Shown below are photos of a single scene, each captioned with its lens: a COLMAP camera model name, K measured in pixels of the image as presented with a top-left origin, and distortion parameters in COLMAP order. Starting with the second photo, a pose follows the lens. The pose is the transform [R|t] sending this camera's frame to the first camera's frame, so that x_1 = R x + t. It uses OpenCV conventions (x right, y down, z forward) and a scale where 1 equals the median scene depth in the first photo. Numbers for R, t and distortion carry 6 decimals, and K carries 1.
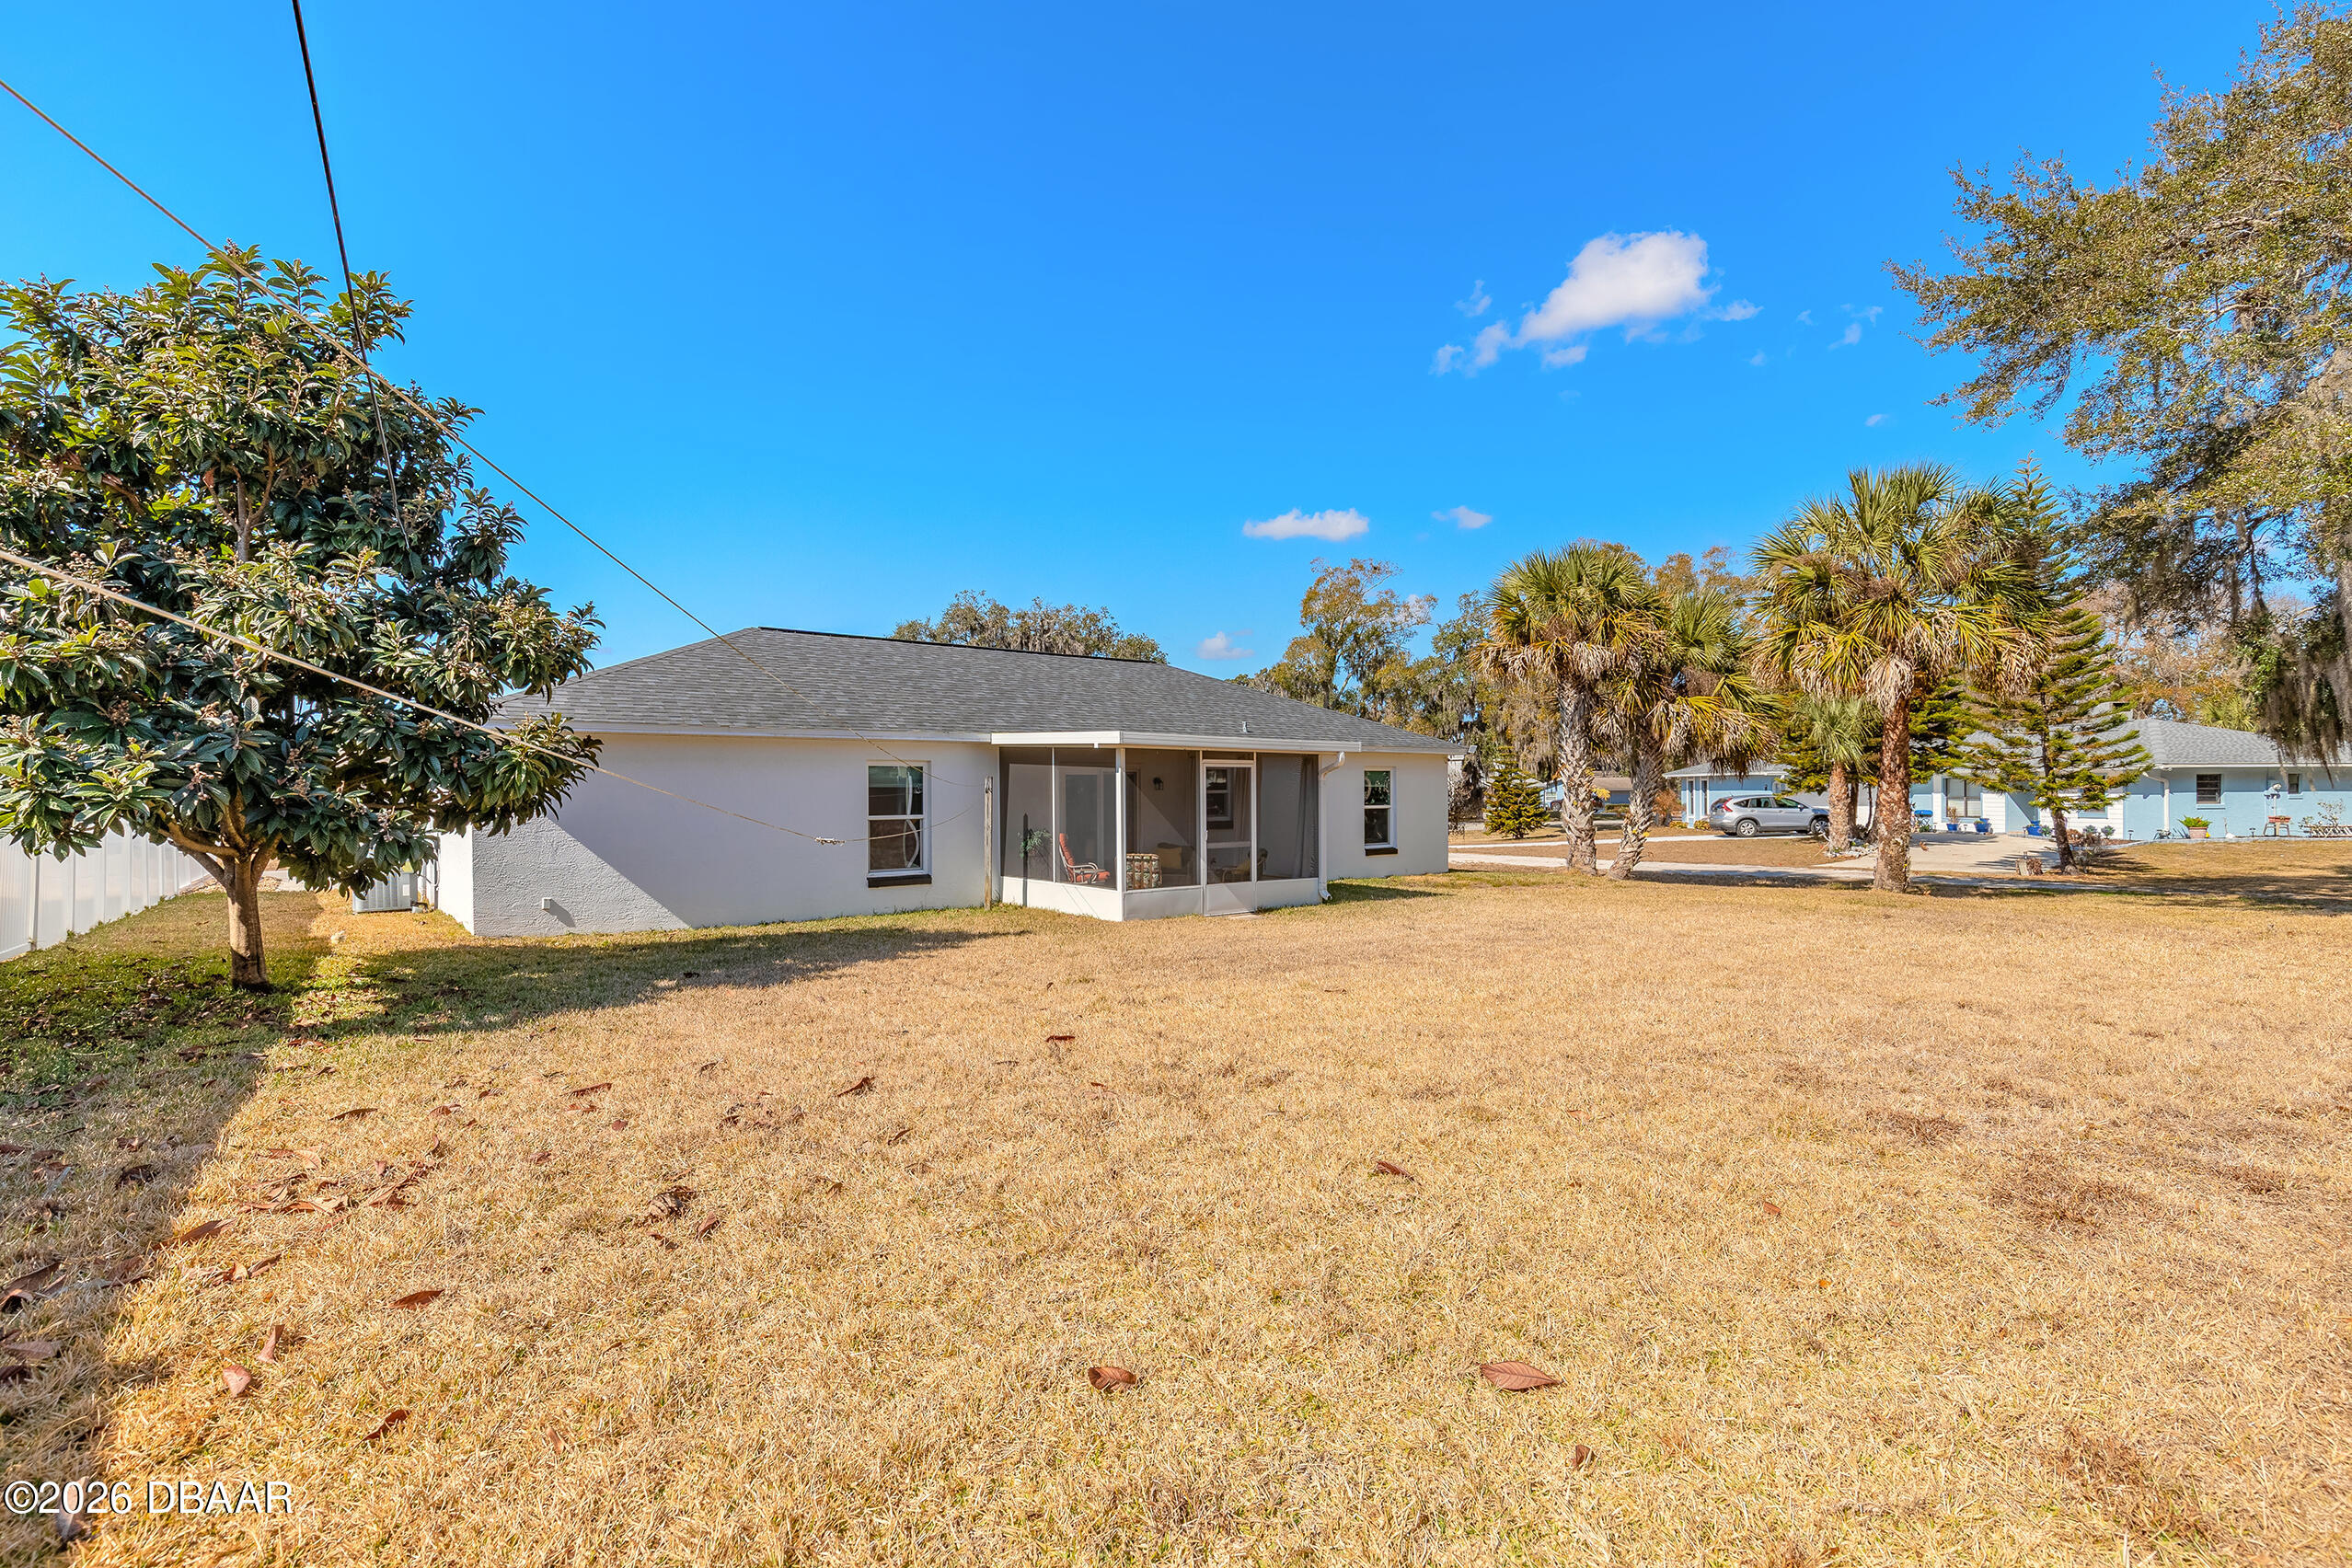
lens RADIAL K [[1079.3, 0, 1192.0], [0, 1079.3, 777.2], [0, 0, 1]] dist [0.000657, -0.000087]
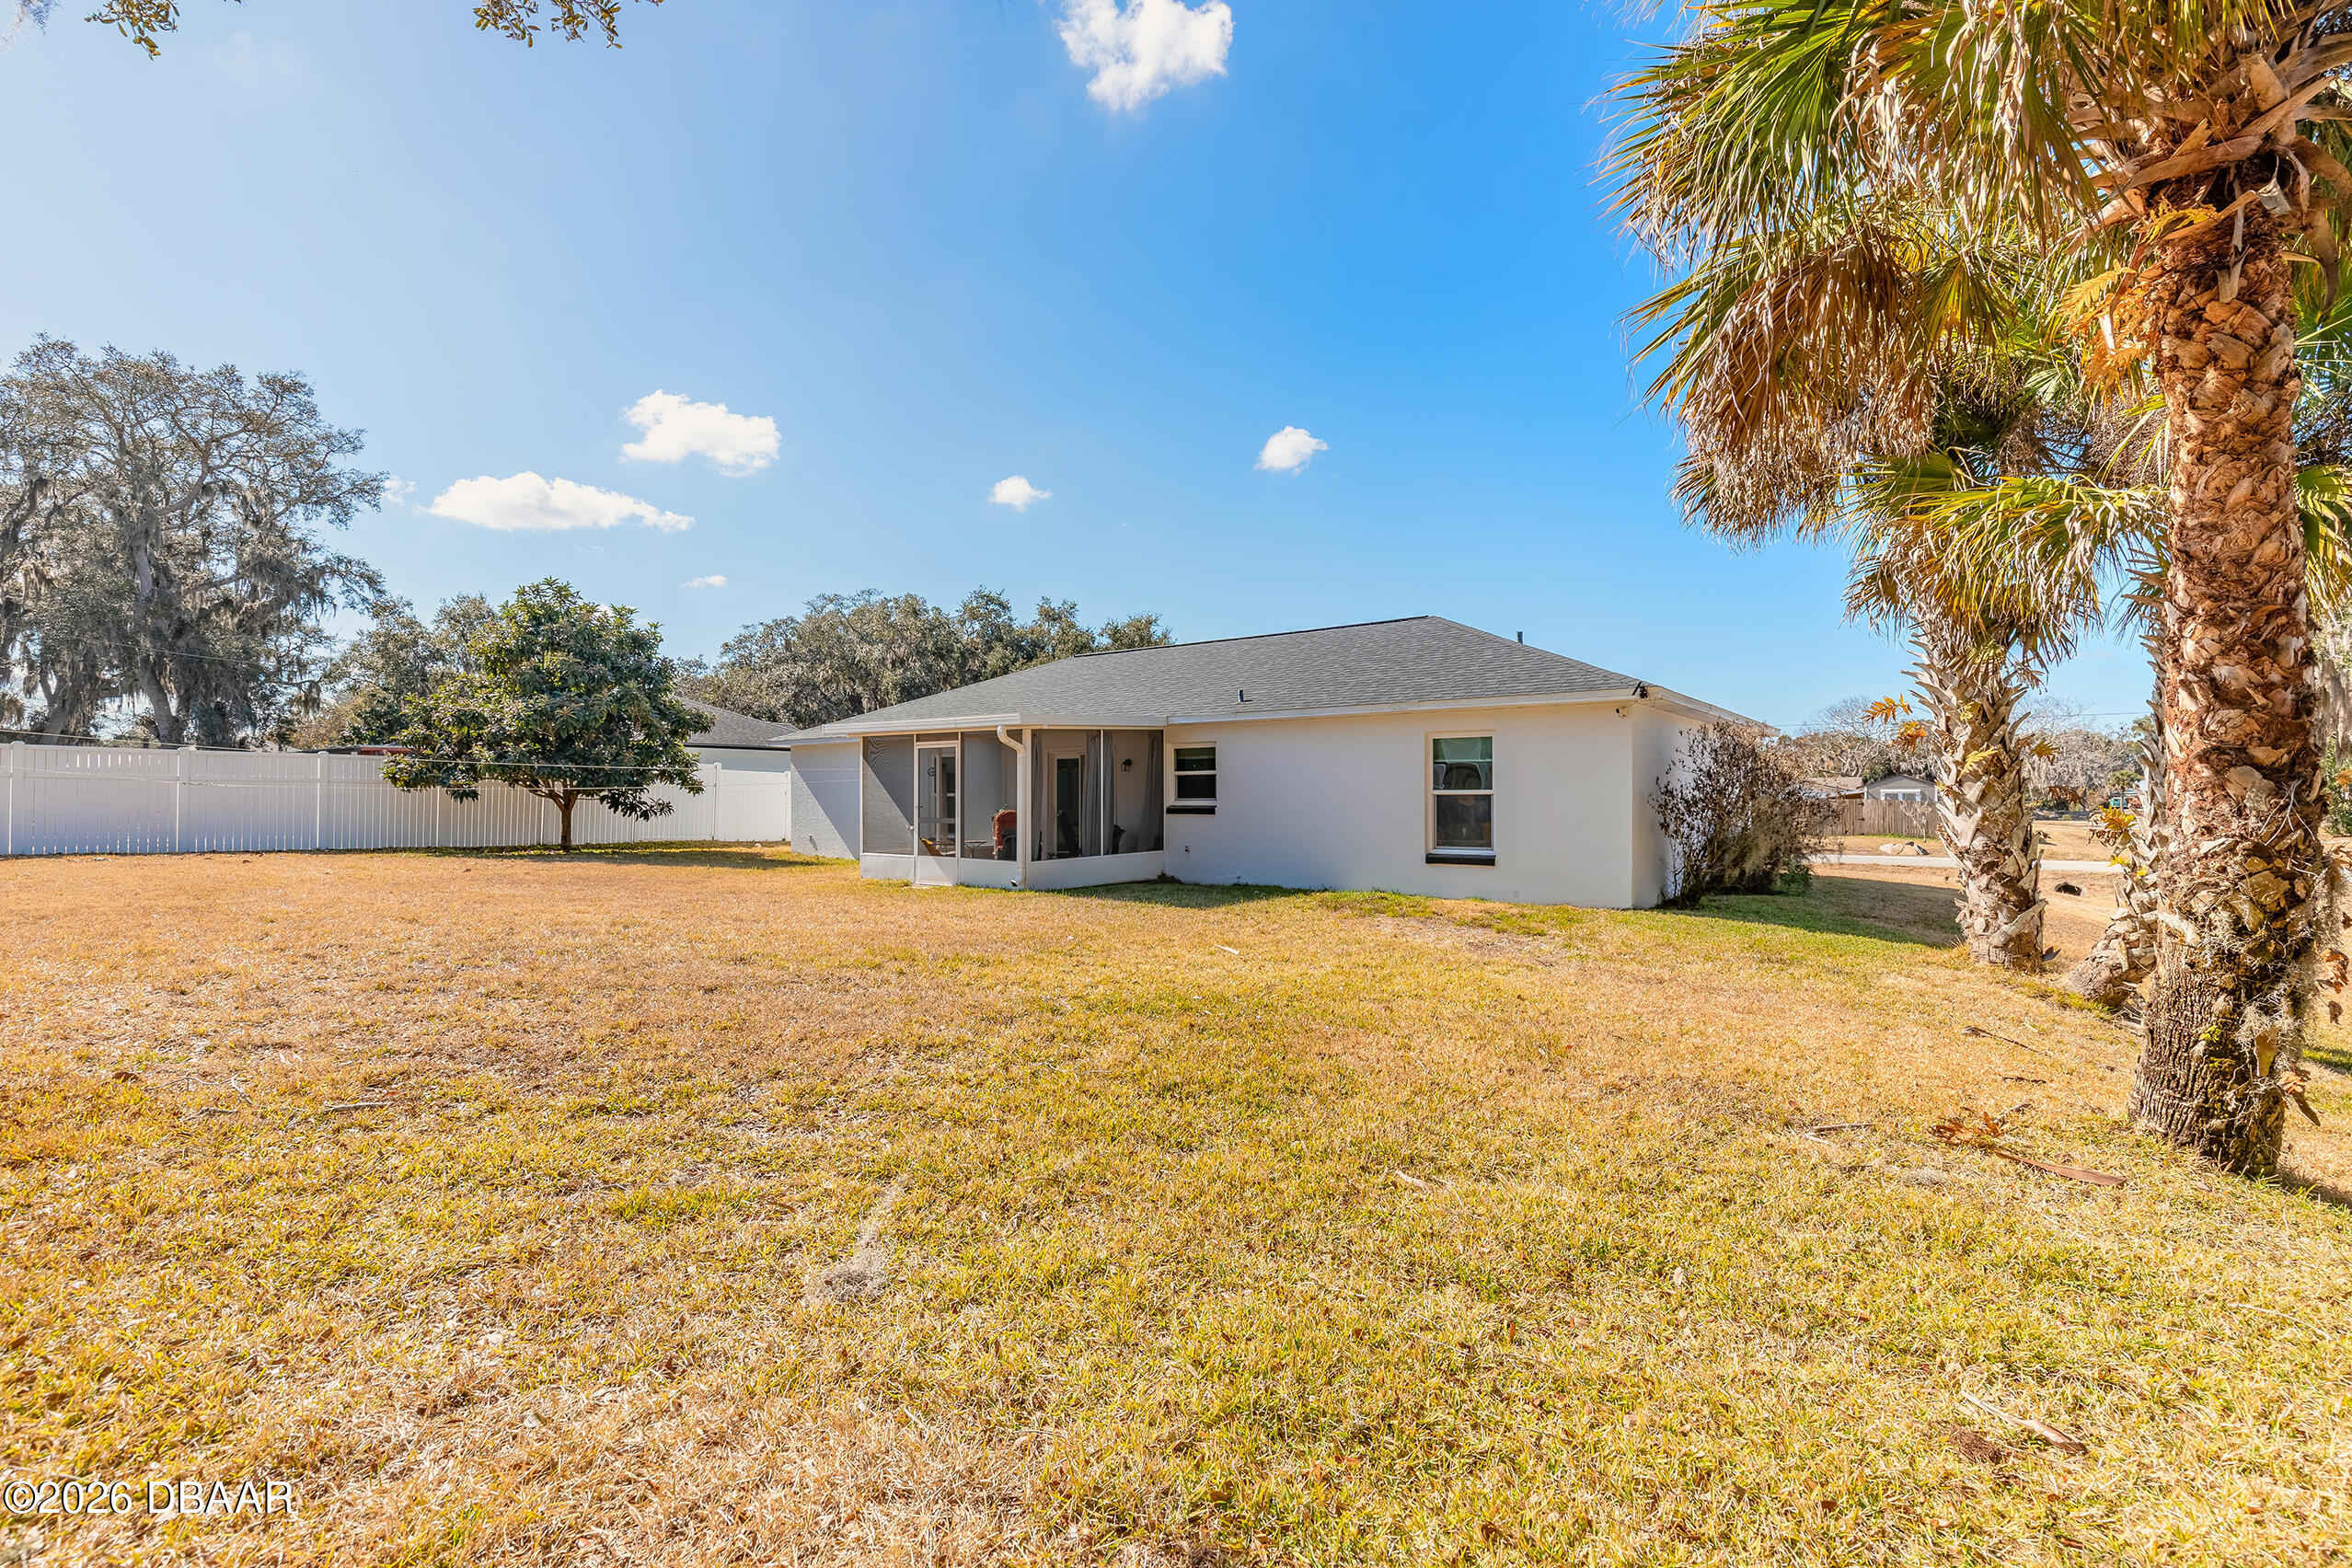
lens RADIAL K [[1079.3, 0, 1181.7], [0, 1079.3, 788.1], [0, 0, 1]] dist [0.000657, -0.000087]
pose [[0.231752, -0.001326, -0.972774, 1.097283], [0.015515, 0.999877, 0.002333, 0.030175], [0.972651, -0.015633, 0.231744, 0.963264]]
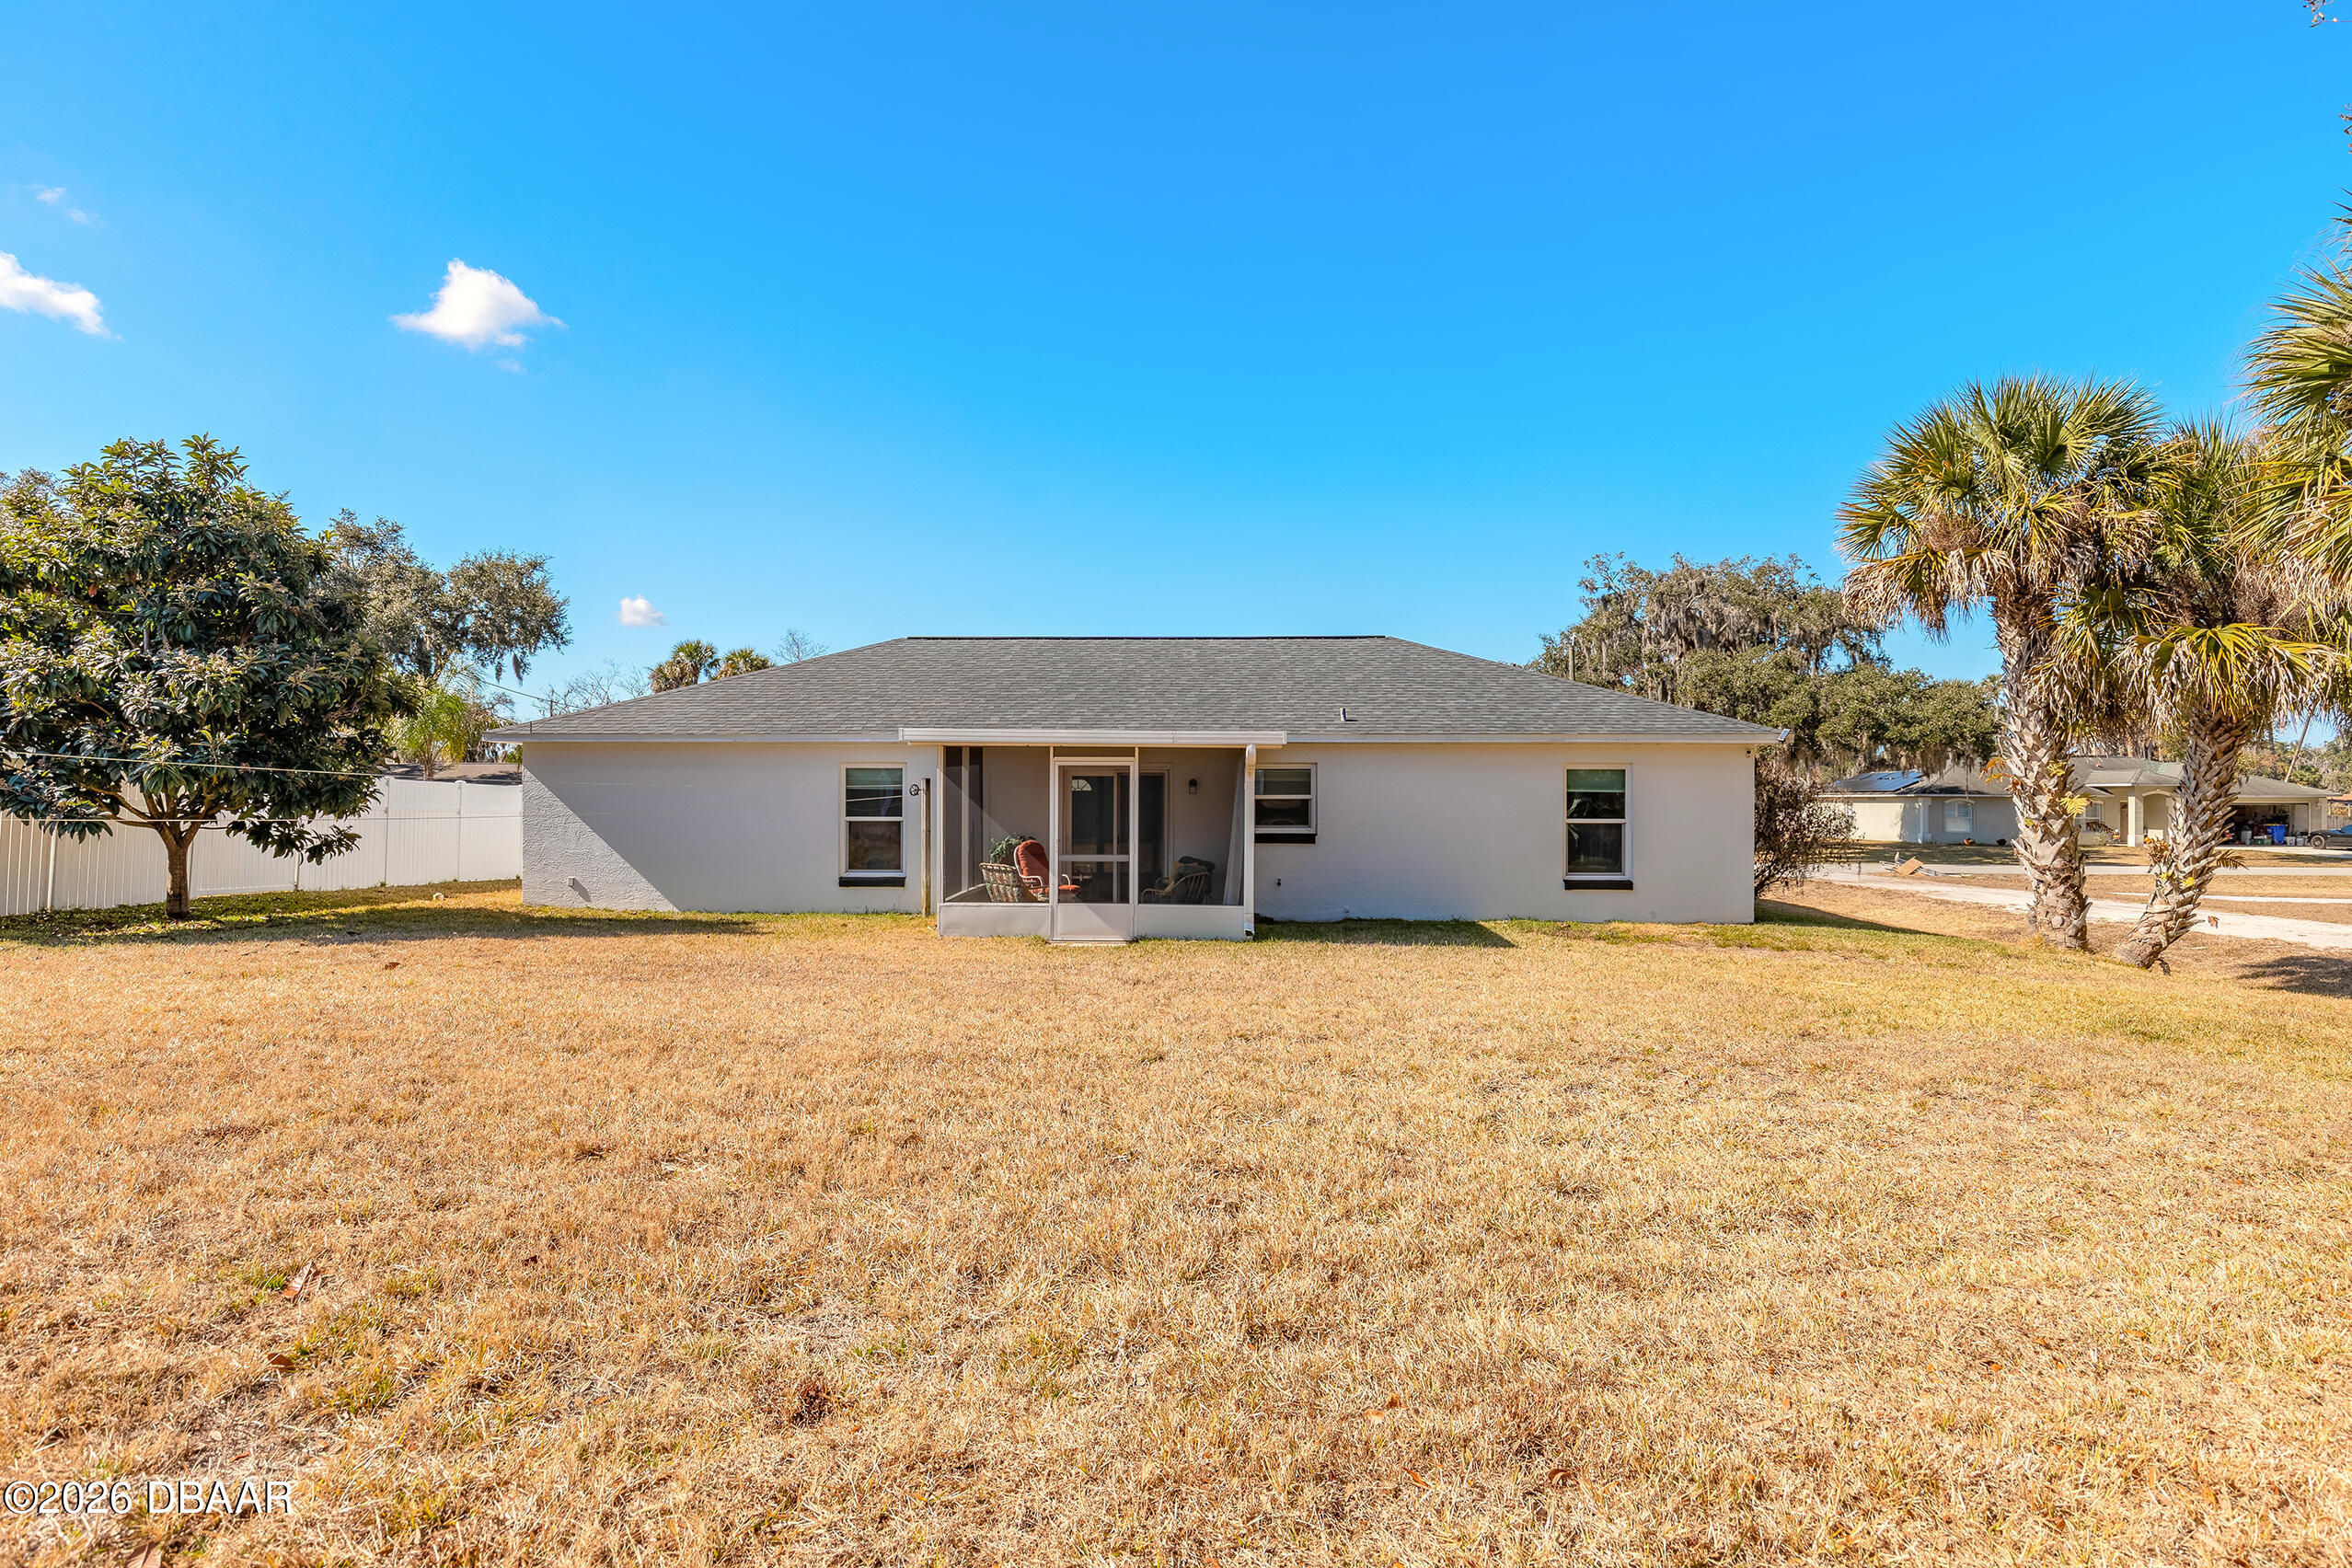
lens RADIAL K [[1273.1, 0, 1186.5], [0, 1273.1, 796.4], [0, 0, 1]] dist [0.005735, 0.000967]
pose [[0.758149, 0.006257, -0.652052, 0.719907], [0.001215, 0.999939, 0.011007, 0.003438], [0.652080, -0.009137, 0.758095, 0.284007]]
